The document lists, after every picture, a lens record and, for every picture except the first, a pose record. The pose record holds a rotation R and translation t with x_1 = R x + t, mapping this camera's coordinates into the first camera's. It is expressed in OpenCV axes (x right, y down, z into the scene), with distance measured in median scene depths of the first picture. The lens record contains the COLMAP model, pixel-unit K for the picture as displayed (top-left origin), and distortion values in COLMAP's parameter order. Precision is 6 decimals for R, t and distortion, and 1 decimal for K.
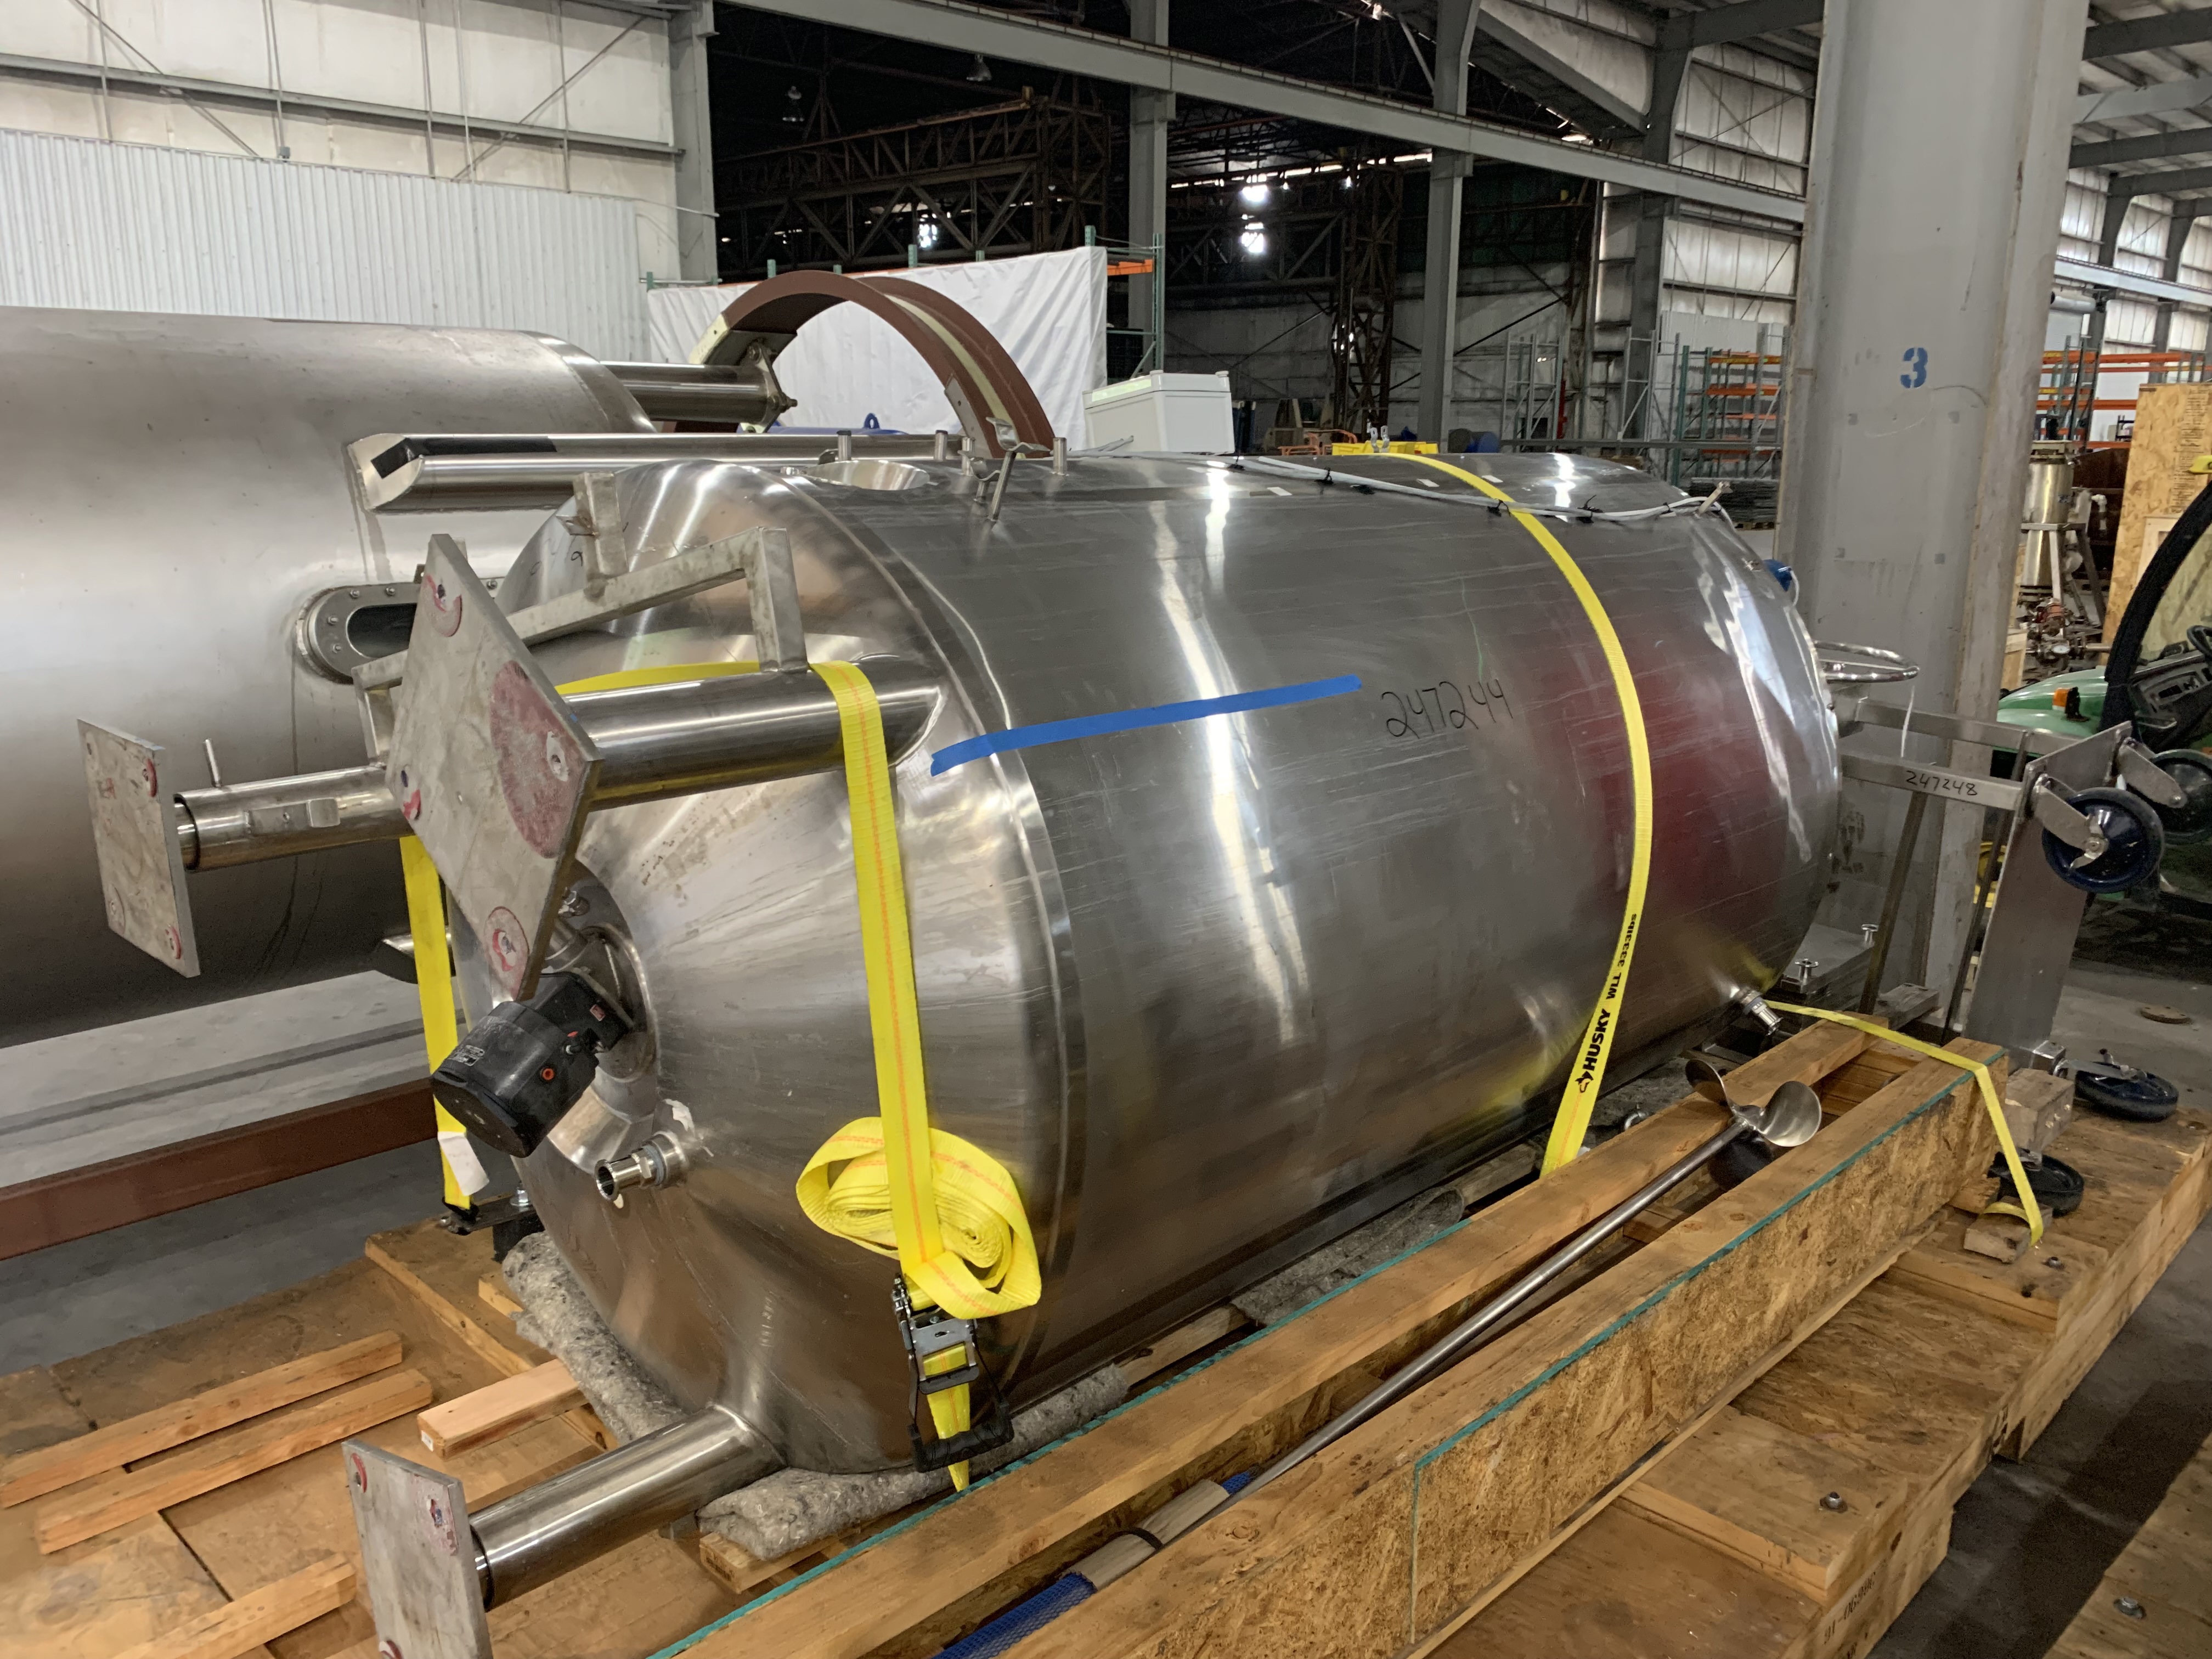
lens RADIAL K [[1706.5, 0, 1106.0], [0, 1706.5, 829.5], [0, 0, 1]] dist [-0.005377, 0.008541]
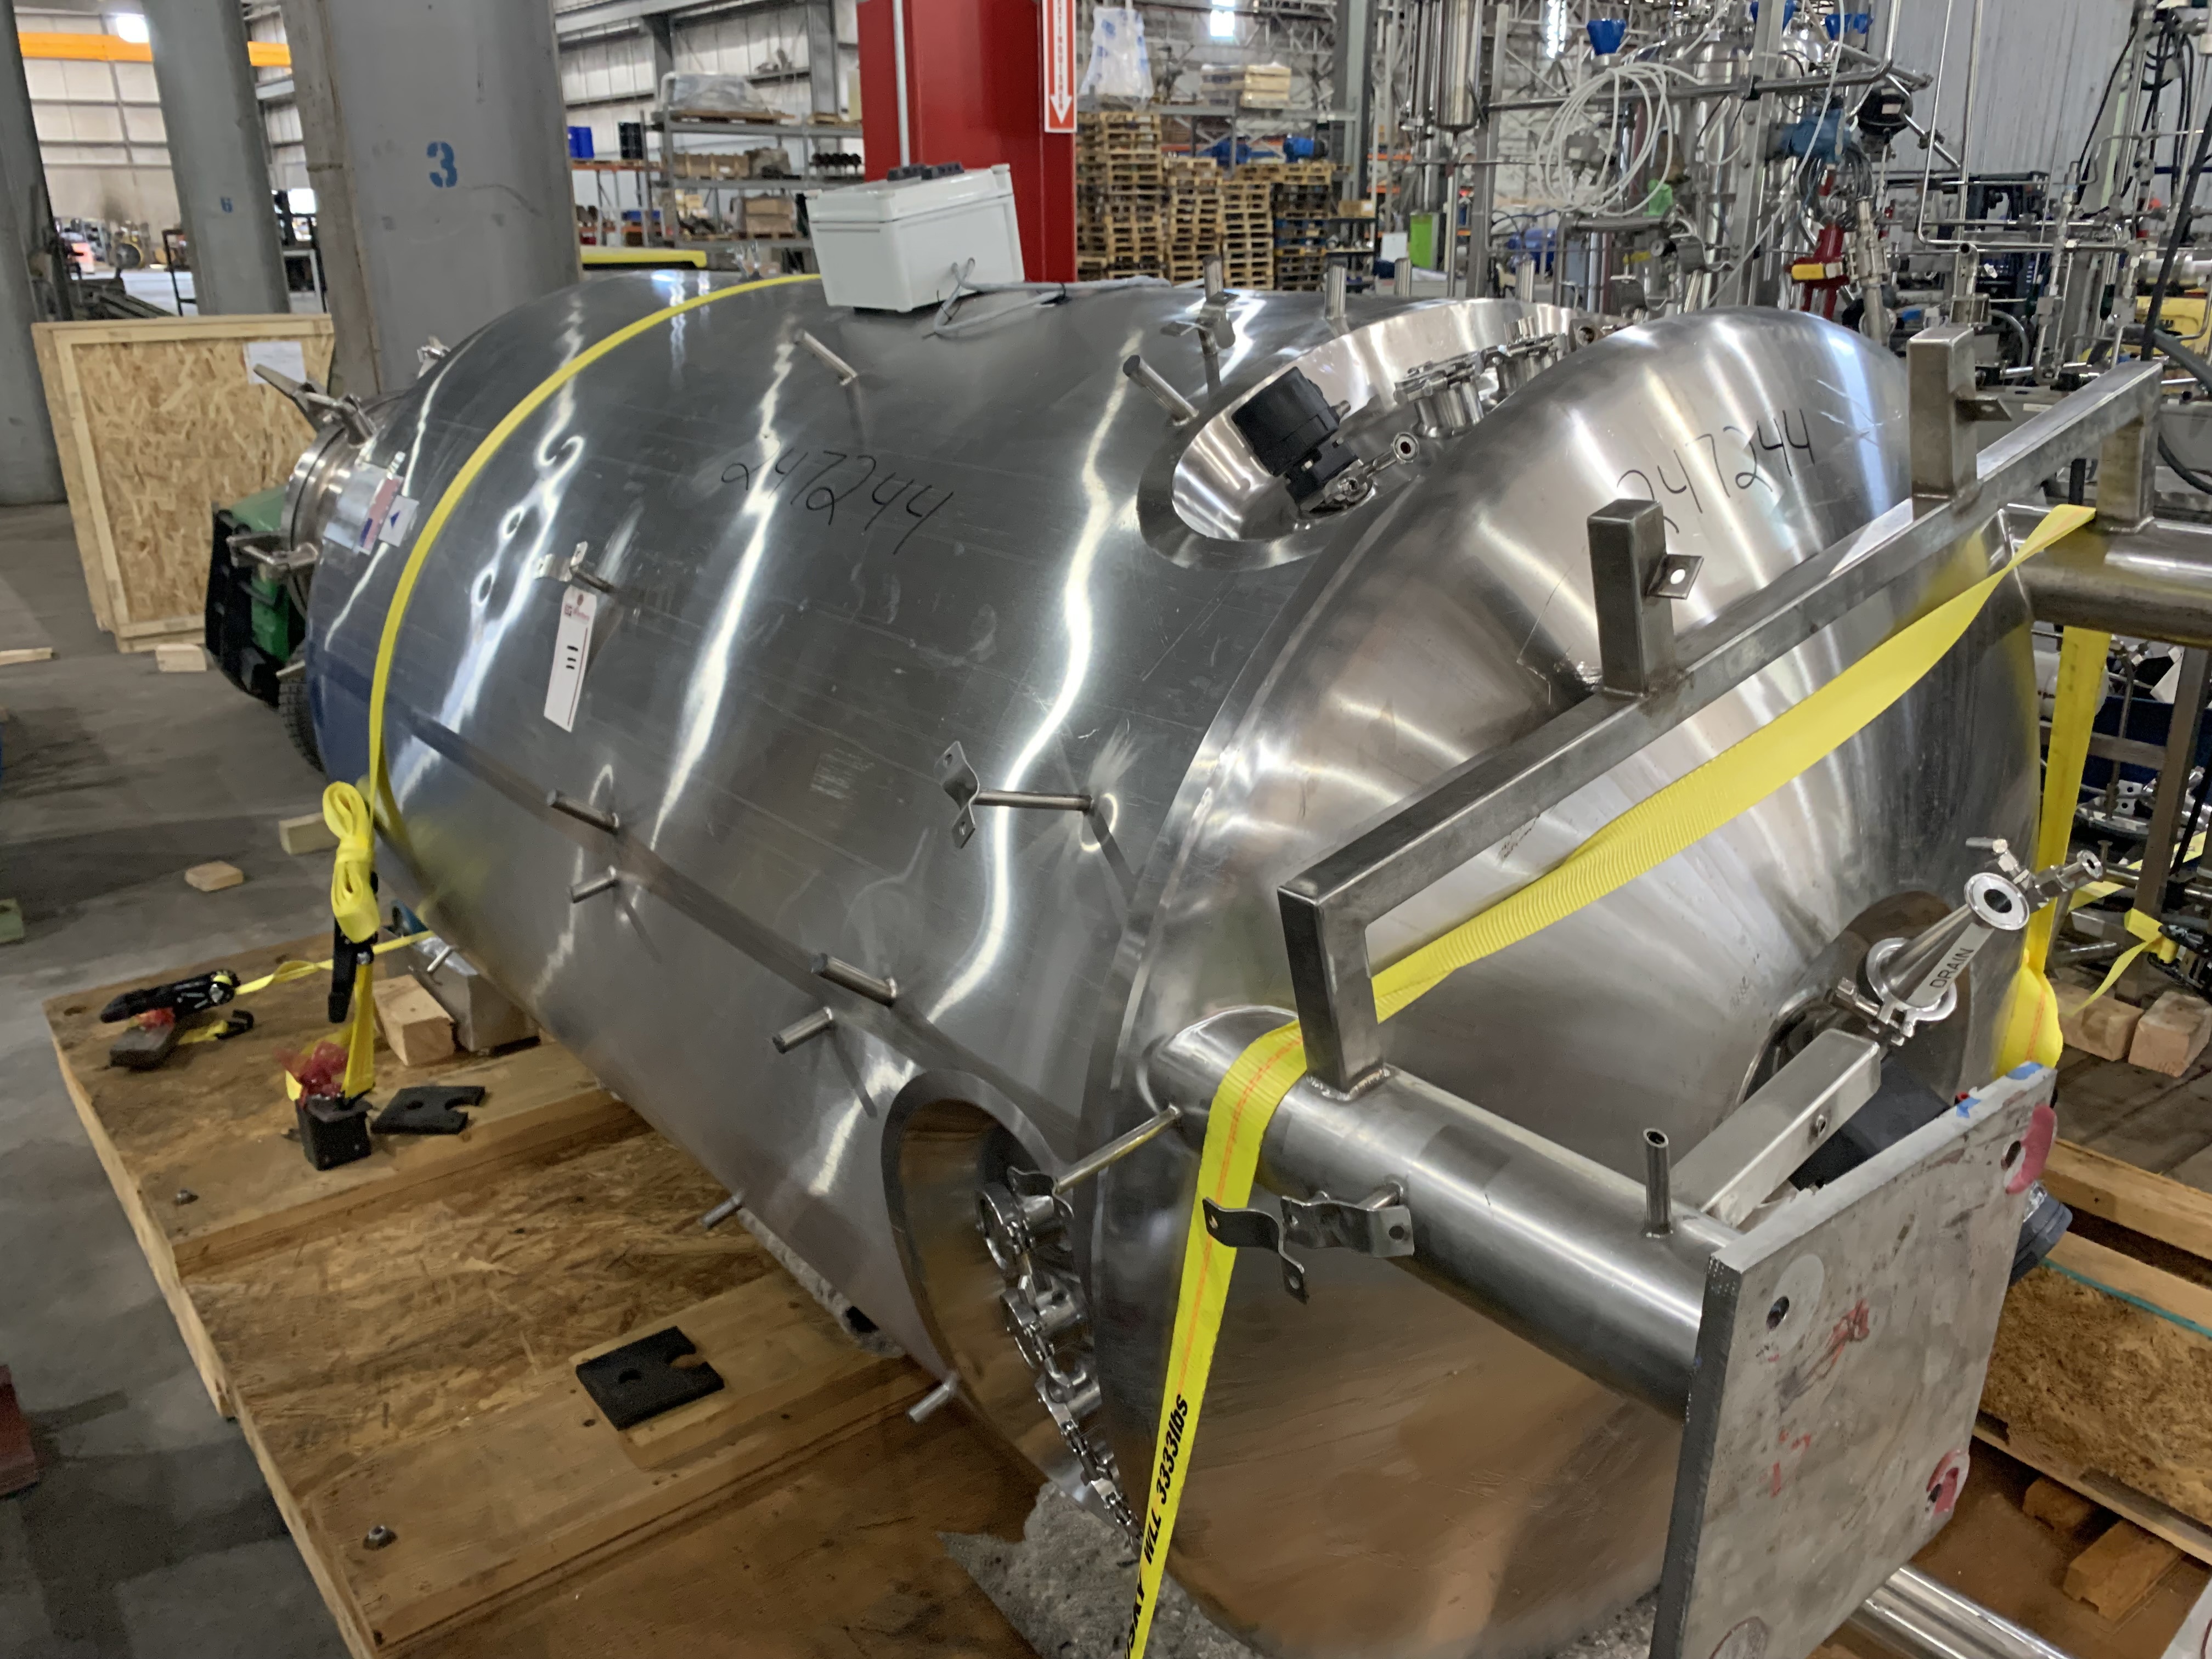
lens RADIAL K [[1706.5, 0, 1106.0], [0, 1706.5, 829.5], [0, 0, 1]] dist [-0.005377, 0.008541]
pose [[0.108703, -0.342614, 0.933166, -0.464499], [0.238657, 0.920269, 0.310078, -0.141389], [-0.965001, 0.189000, 0.181804, 0.557711]]
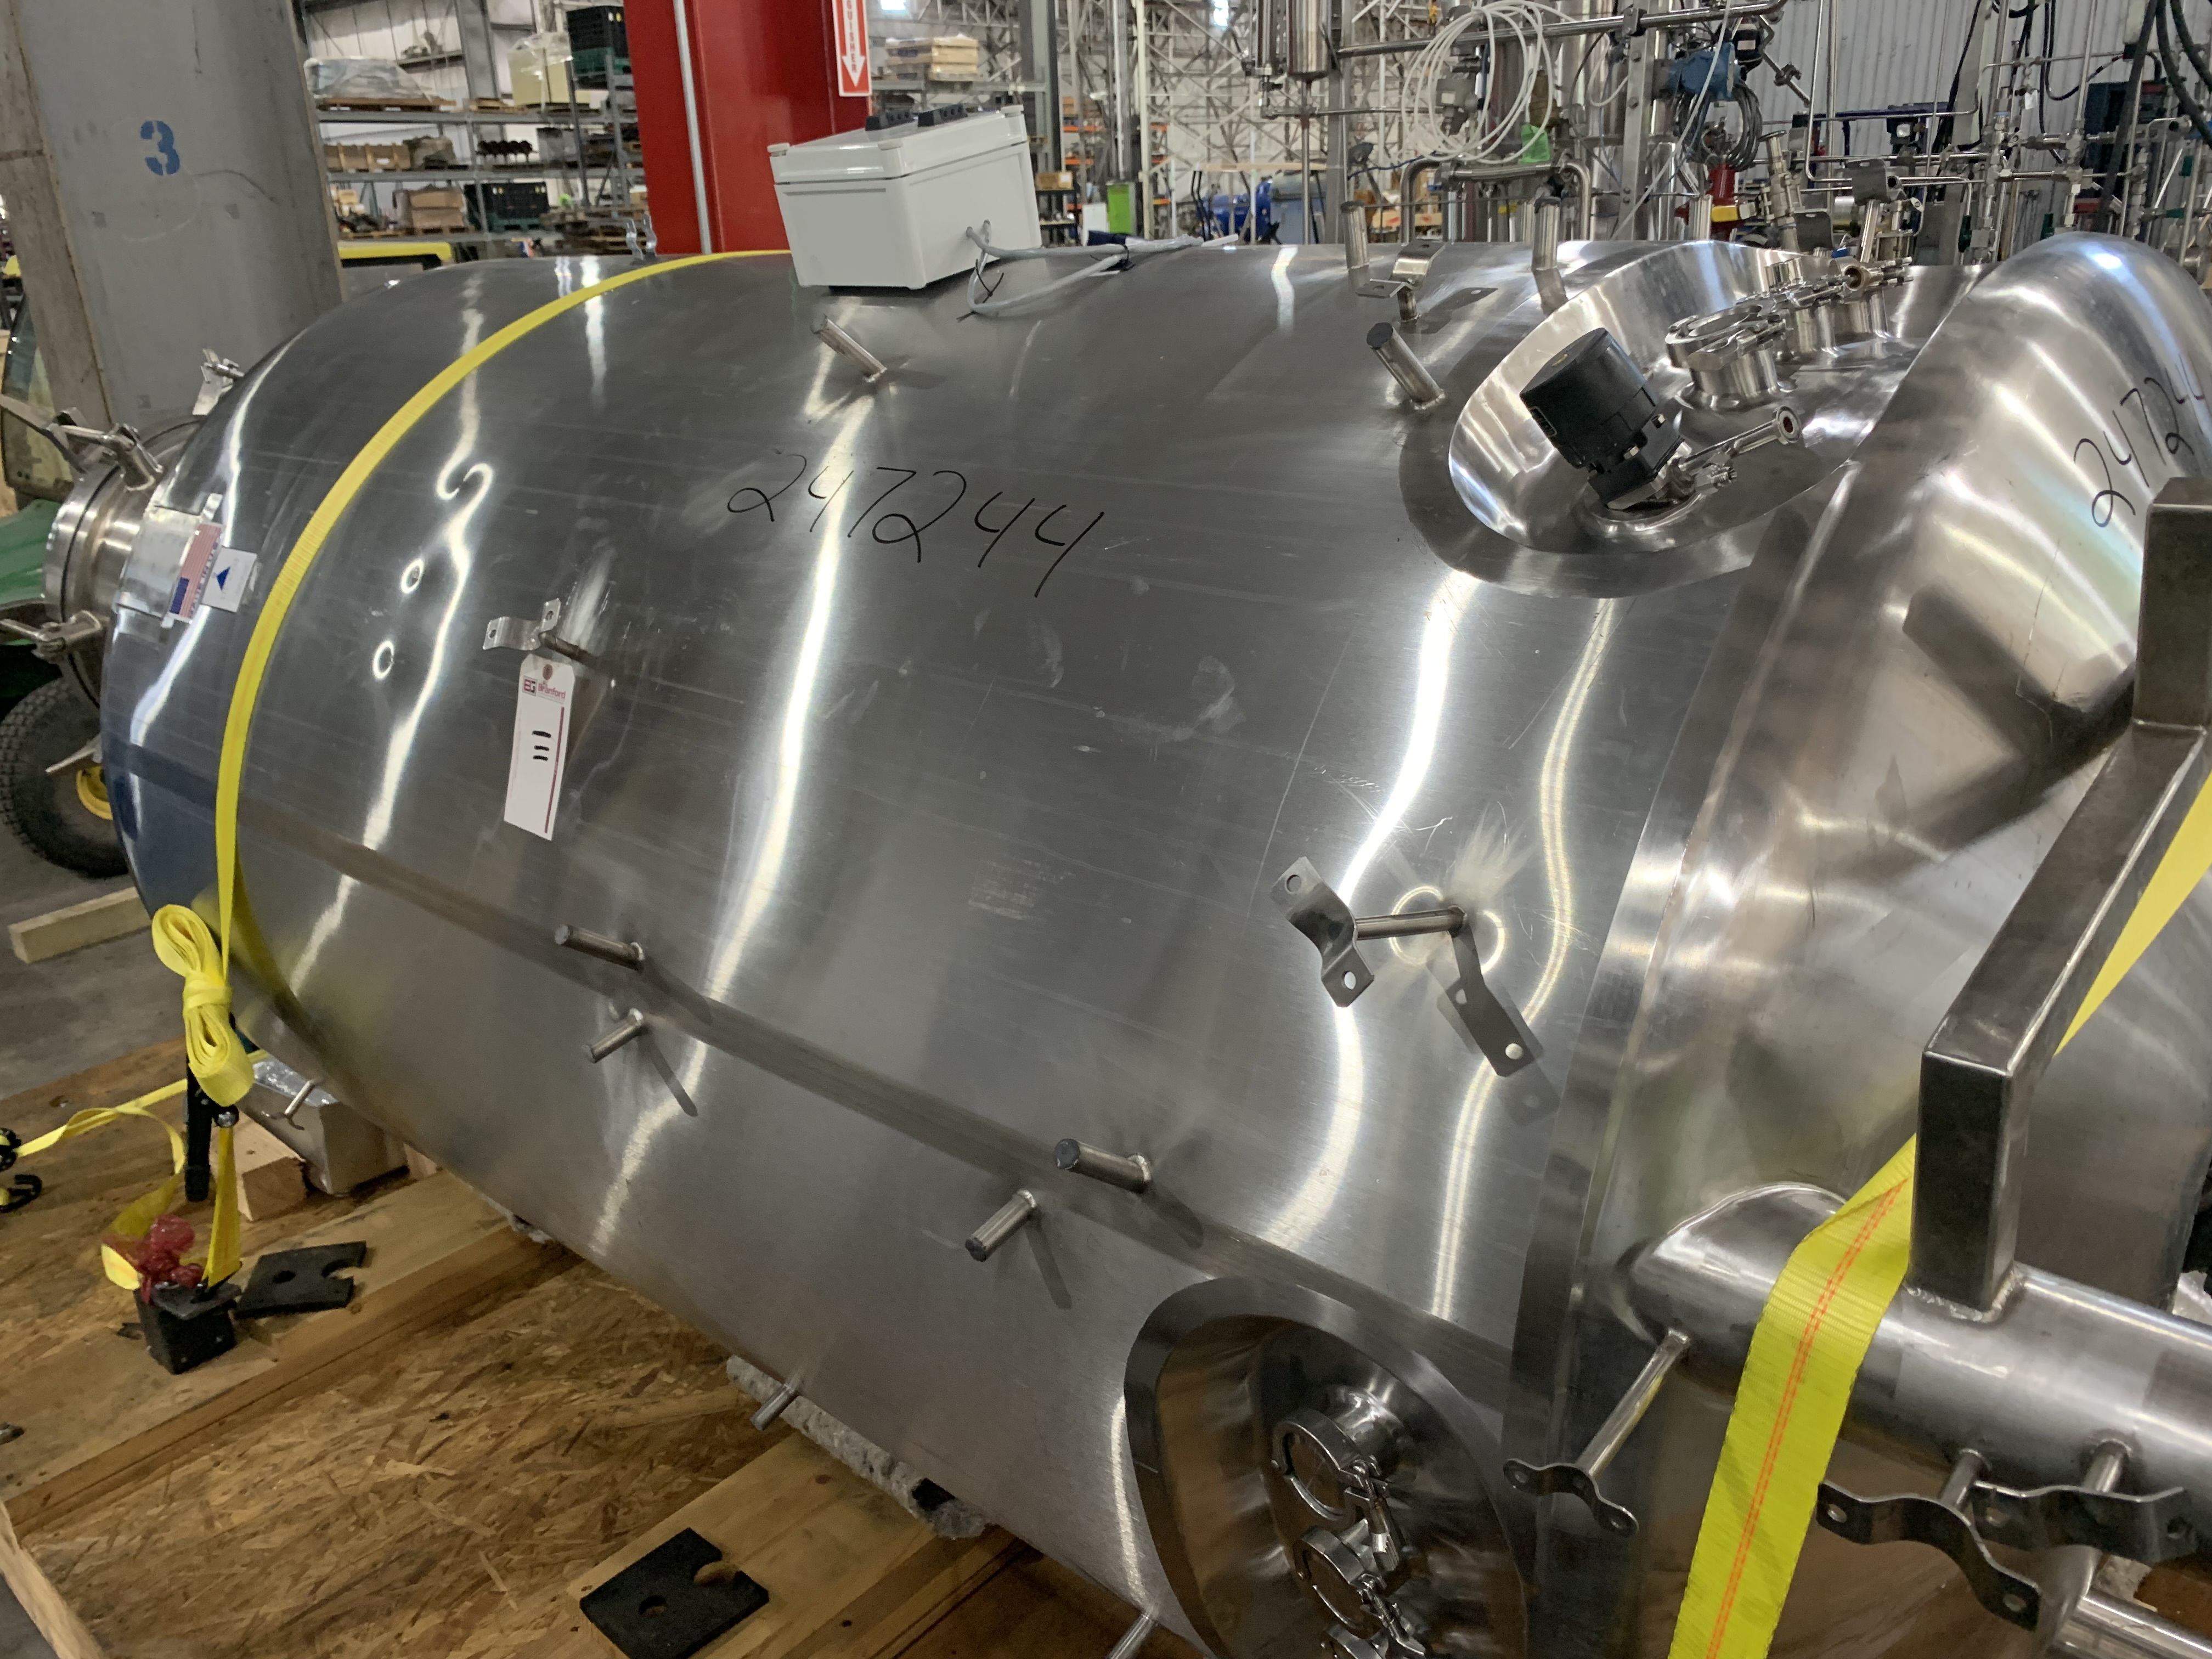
lens RADIAL K [[1721.9, 0, 1101.3], [0, 1721.9, 833.8], [0, 0, 1]] dist [-0.003788, 0.013019]
pose [[-0.057292, -0.355624, 0.932872, -0.397355], [0.269727, 0.894144, 0.357425, -0.156318], [-0.961231, 0.272099, 0.044694, 0.637493]]
